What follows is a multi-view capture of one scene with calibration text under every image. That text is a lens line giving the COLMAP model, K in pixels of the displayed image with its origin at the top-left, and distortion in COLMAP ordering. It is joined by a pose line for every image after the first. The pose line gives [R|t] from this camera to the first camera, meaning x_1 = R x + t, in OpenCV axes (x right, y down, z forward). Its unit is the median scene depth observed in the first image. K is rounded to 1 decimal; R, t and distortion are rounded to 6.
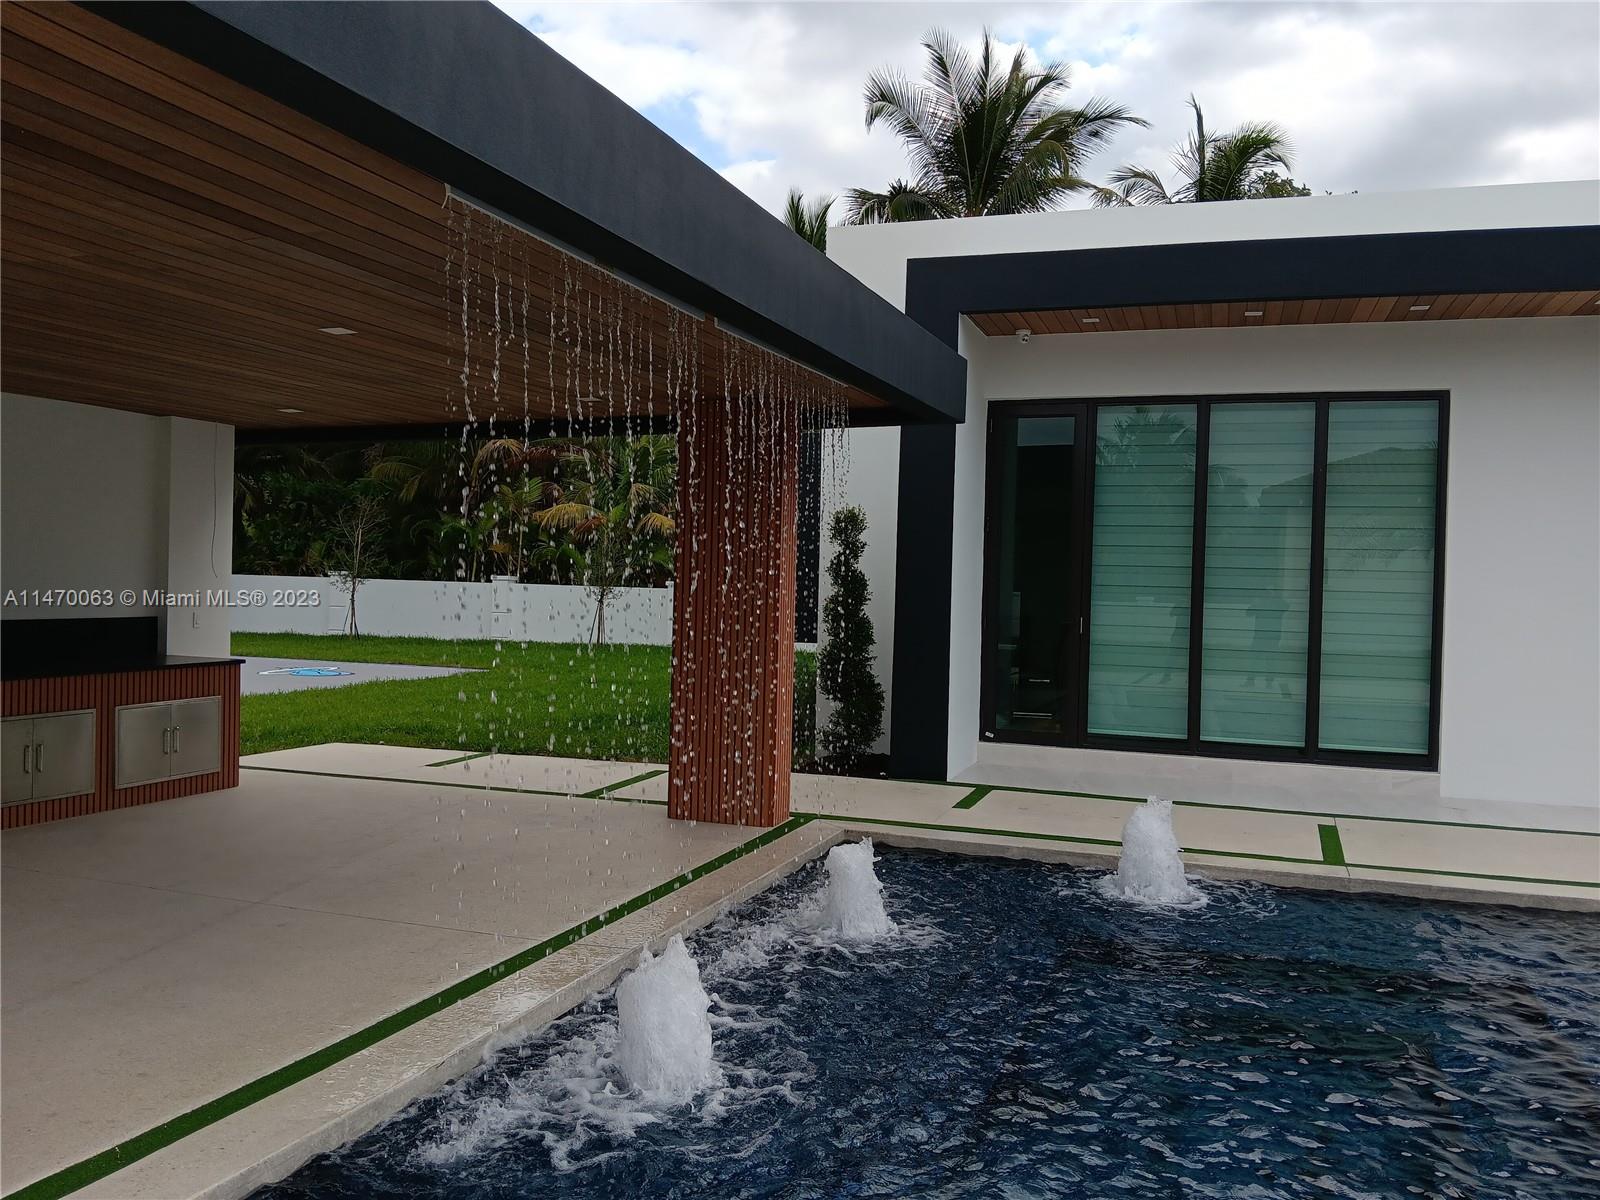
lens RADIAL K [[1331.9, 0, 782.6], [0, 1331.9, 598.7], [0, 0, 1]] dist [0.073214, -0.000239]
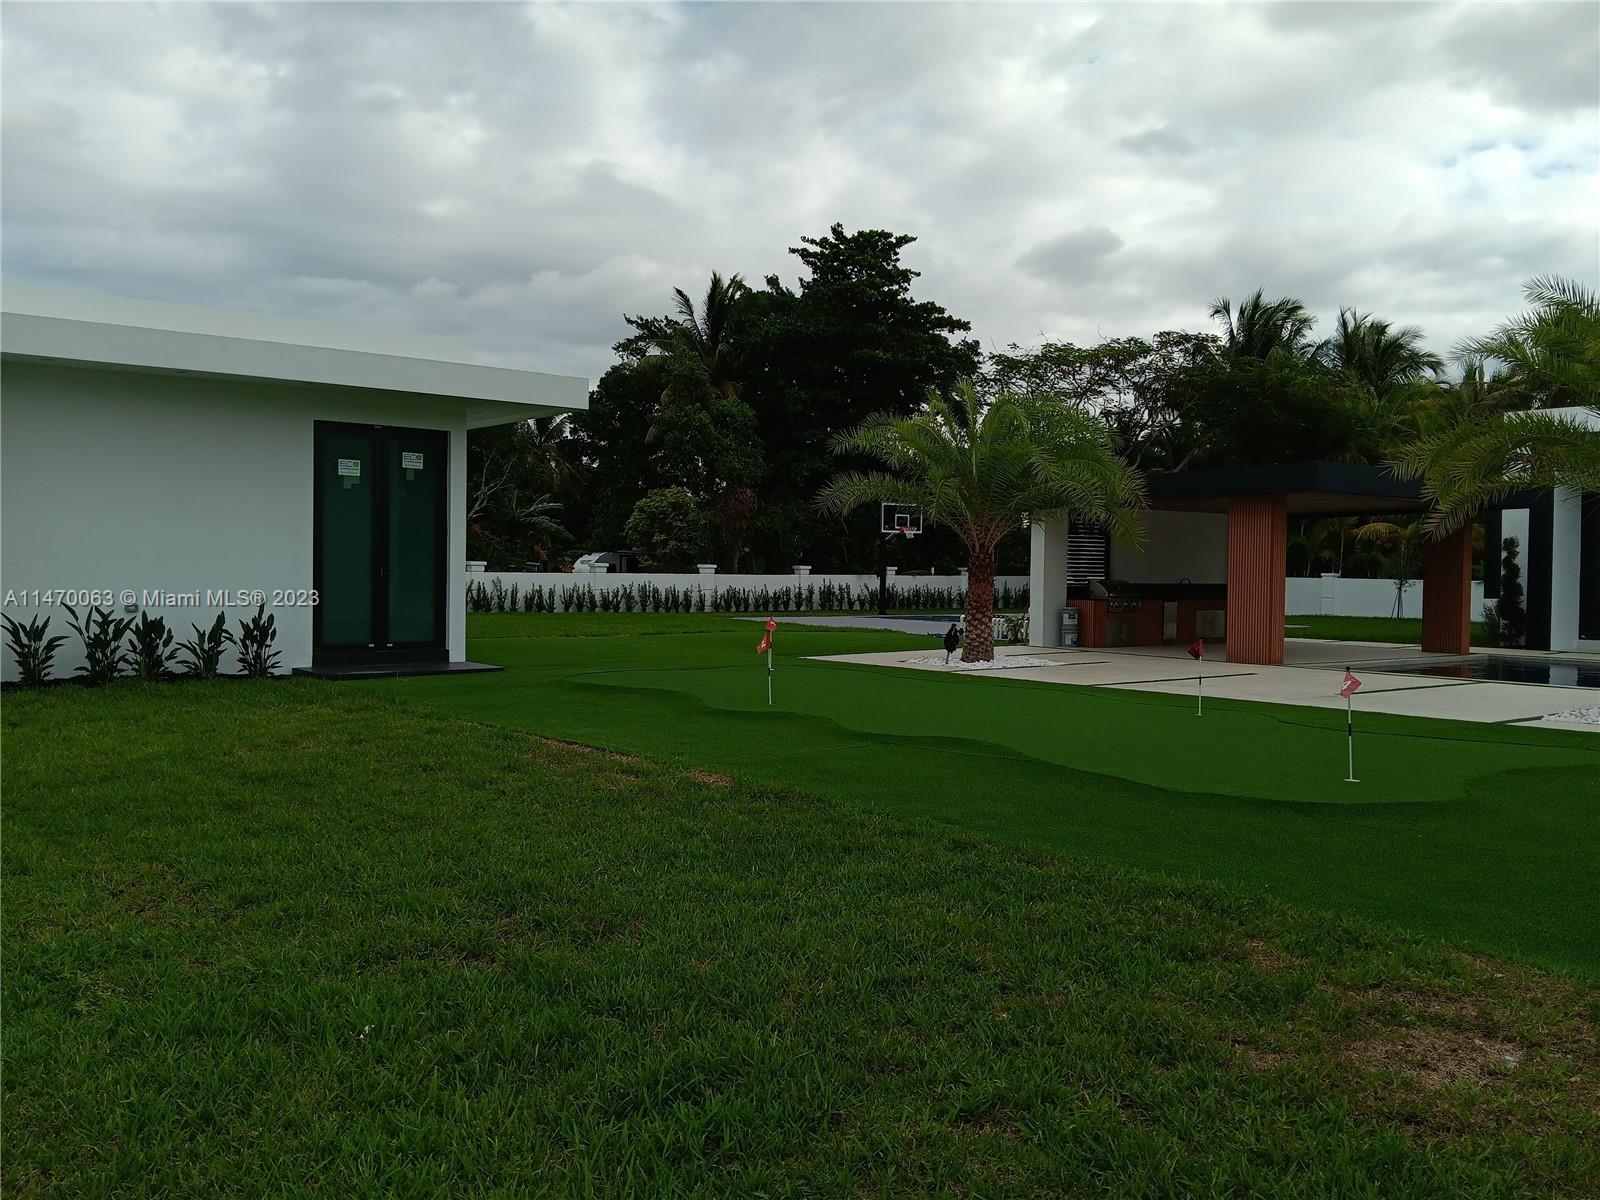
lens RADIAL K [[1306.4, 0, 771.7], [0, 1306.4, 626.5], [0, 0, 1]] dist [0.065028, -0.001871]
pose [[0.833026, 0.009403, -0.553154, 0.251830], [0.000127, 0.999852, 0.017188, 0.047051], [0.553234, -0.014389, 0.832902, -1.612423]]
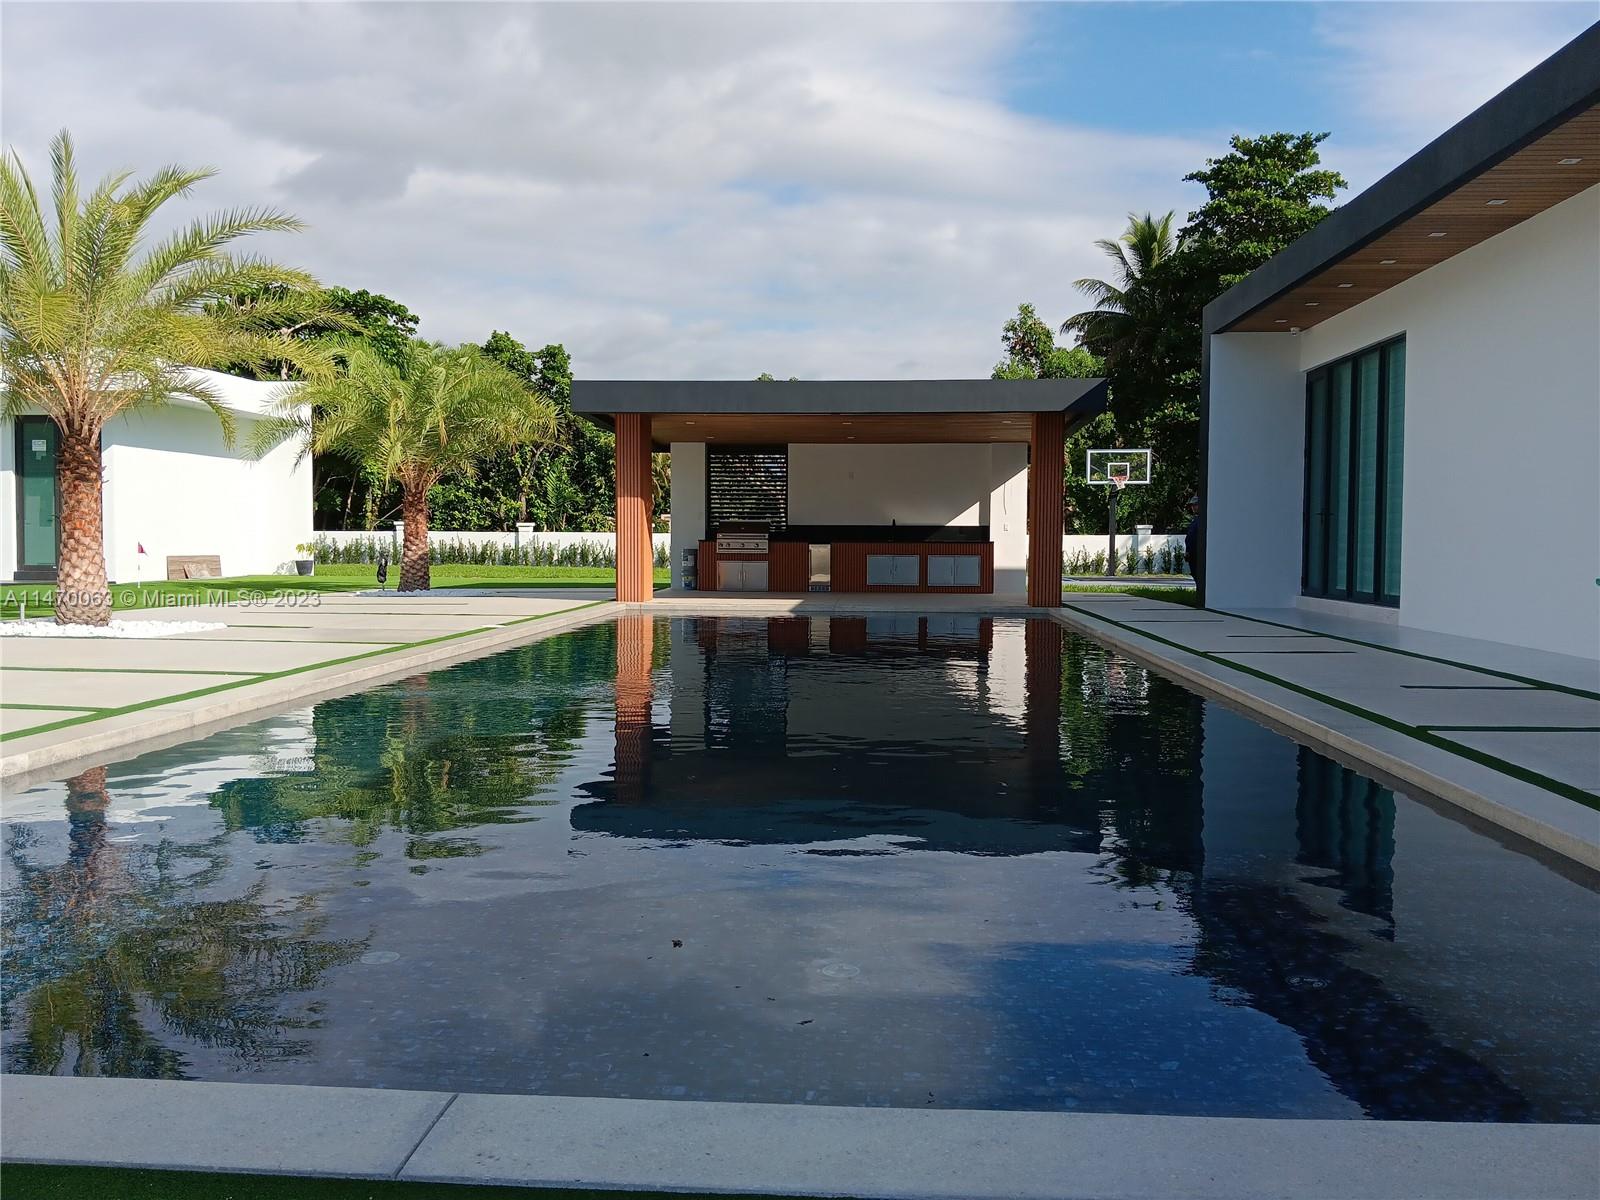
lens RADIAL K [[1324.2, 0, 799.7], [0, 1324.2, 589.6], [0, 0, 1]] dist [0.039514, -0.005471]
pose [[0.270683, 0.012859, -0.962583, 1.508180], [-0.014240, 0.999855, 0.009352, 0.091895], [0.962563, 0.011176, 0.270827, -0.005895]]
